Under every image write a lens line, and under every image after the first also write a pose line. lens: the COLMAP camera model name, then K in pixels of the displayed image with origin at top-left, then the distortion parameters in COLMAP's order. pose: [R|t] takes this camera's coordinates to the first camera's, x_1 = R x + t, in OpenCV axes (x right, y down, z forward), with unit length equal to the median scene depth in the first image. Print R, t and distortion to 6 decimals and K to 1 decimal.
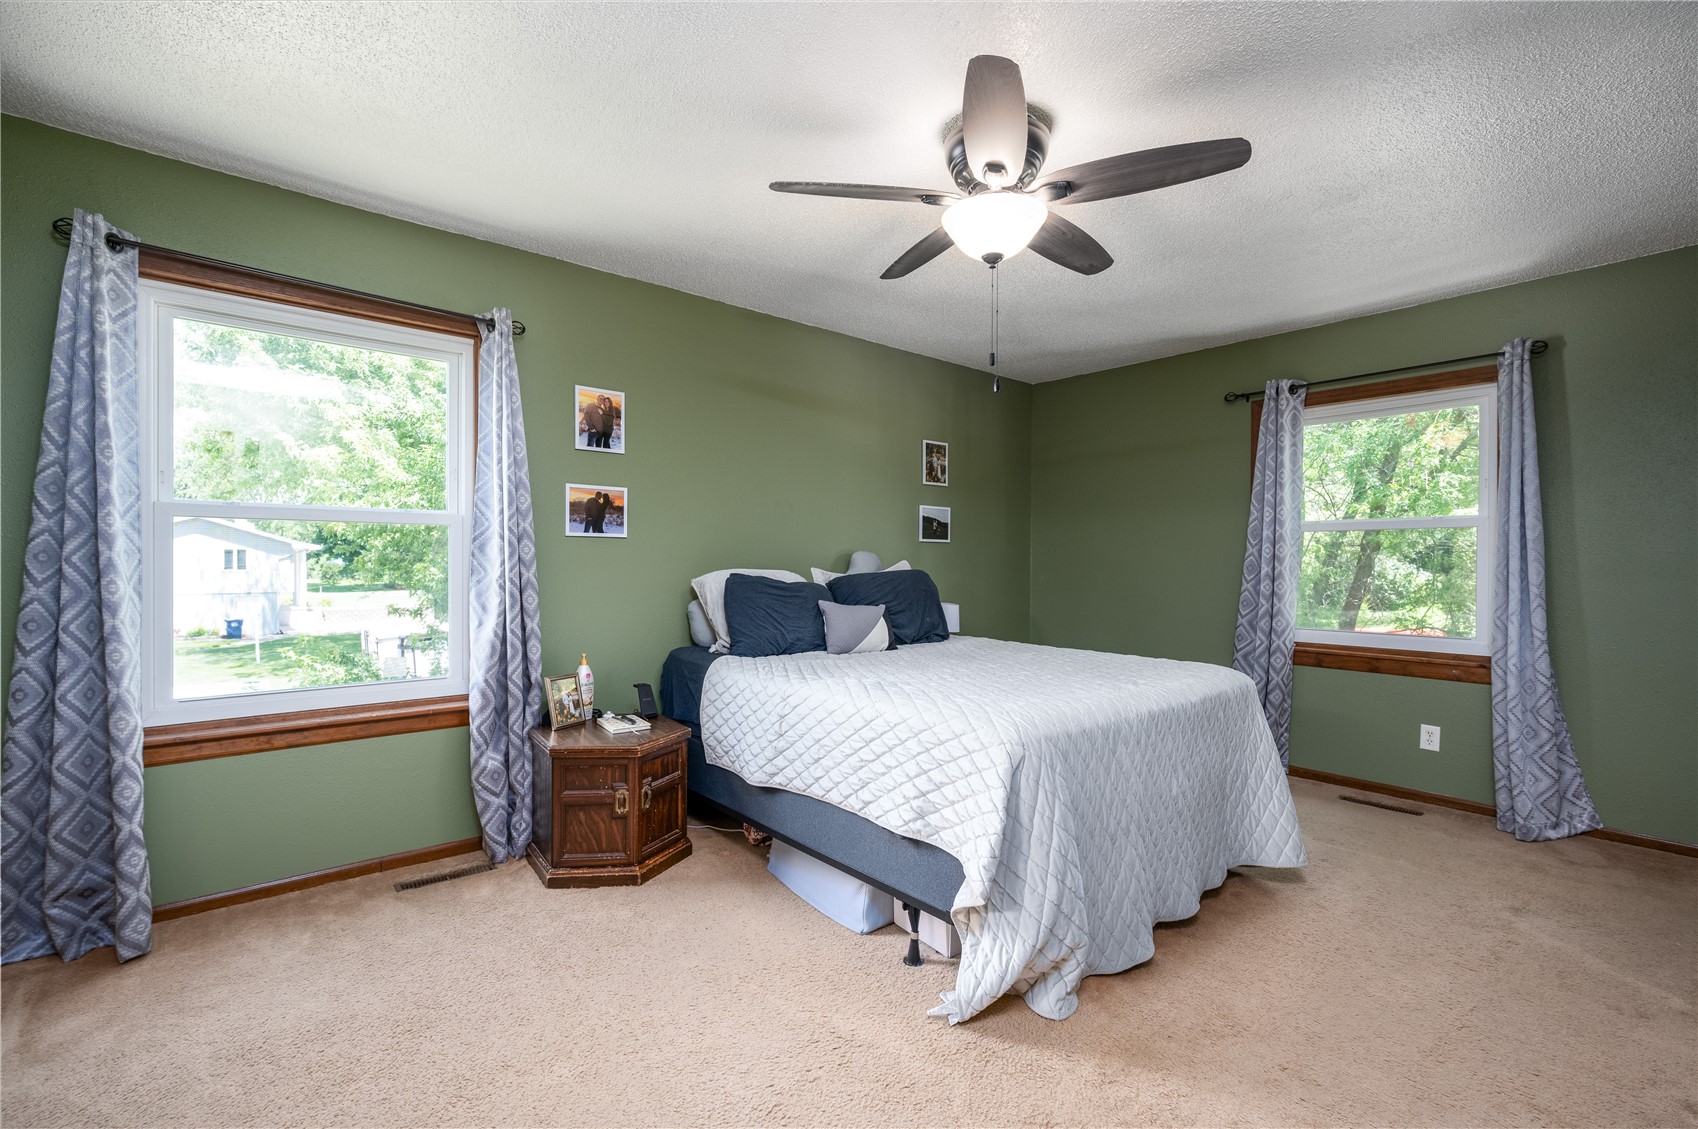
lens RADIAL K [[727.4, 0, 852.8], [0, 727.4, 565.8], [0, 0, 1]] dist [-0.001025, -0.000111]
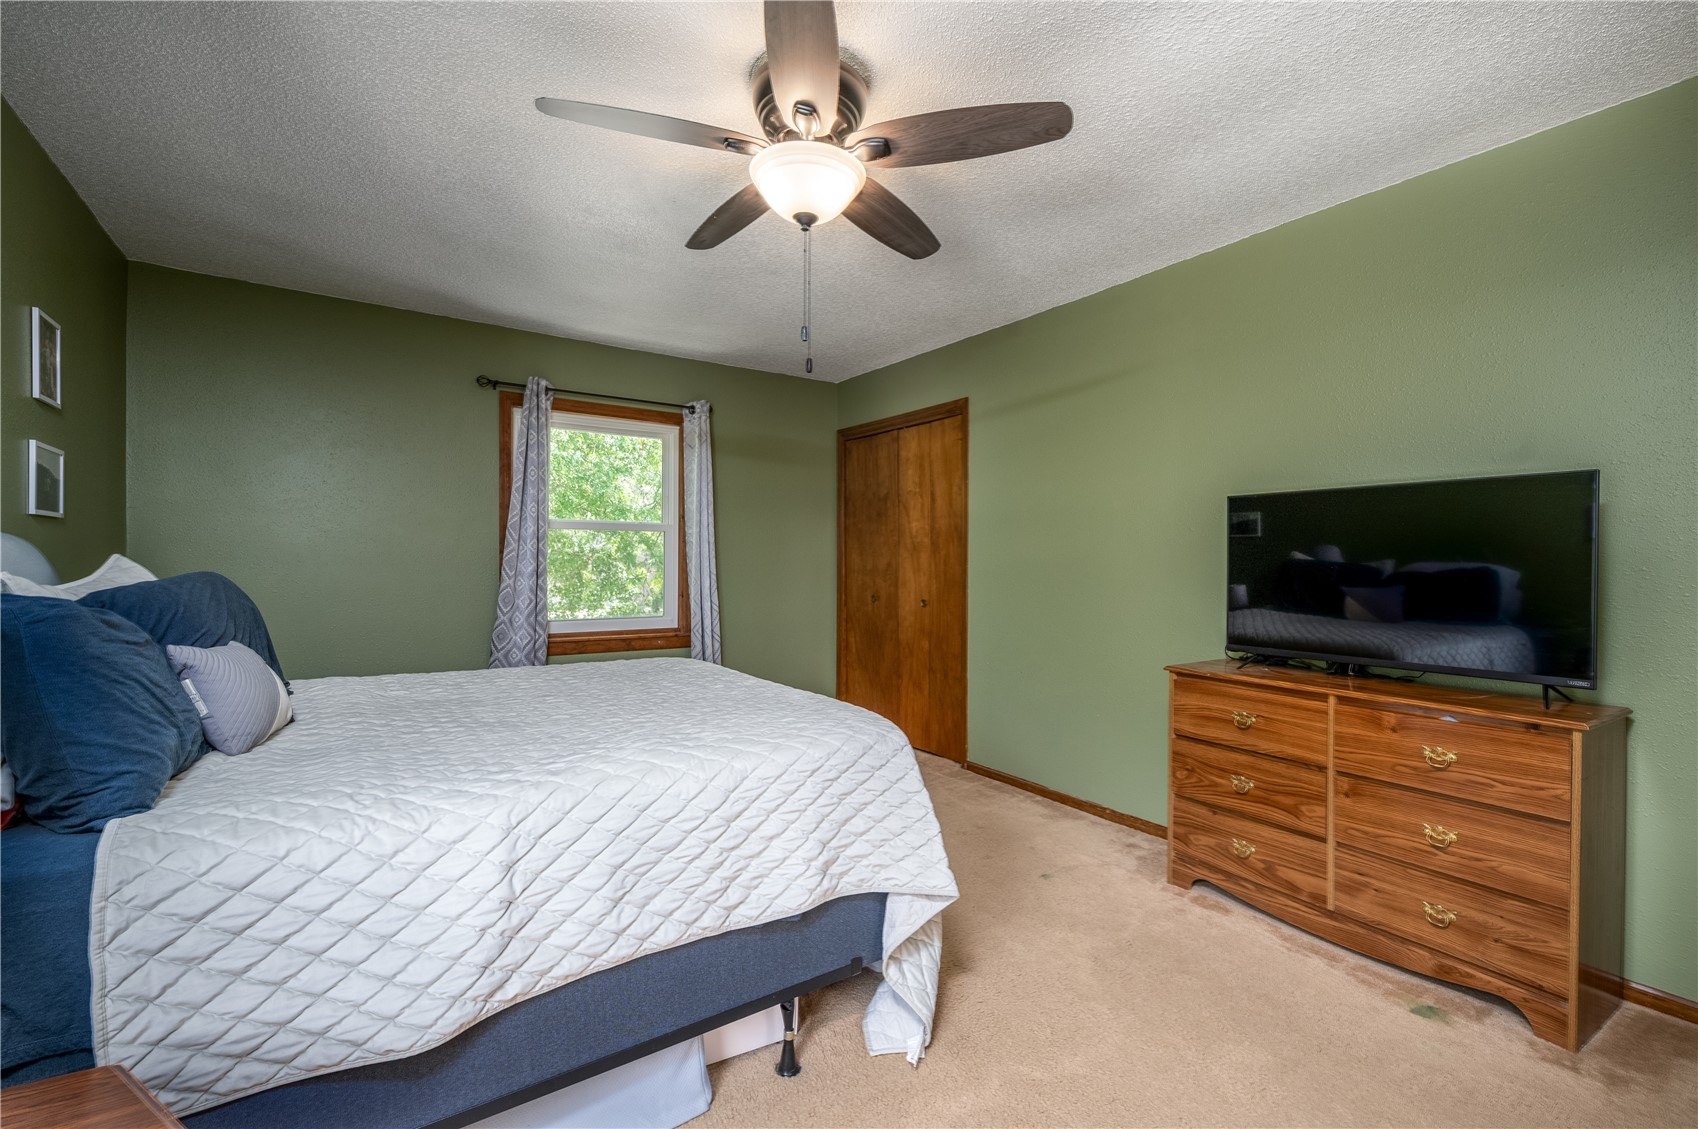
lens RADIAL K [[727.4, 0, 852.1], [0, 727.4, 565.5], [0, 0, 1]] dist [-0.001025, -0.000111]
pose [[0.111665, -0.006771, 0.993723, -0.520413], [-0.001200, 0.999975, 0.006949, -0.005073], [-0.993745, -0.001968, 0.111654, 0.640099]]
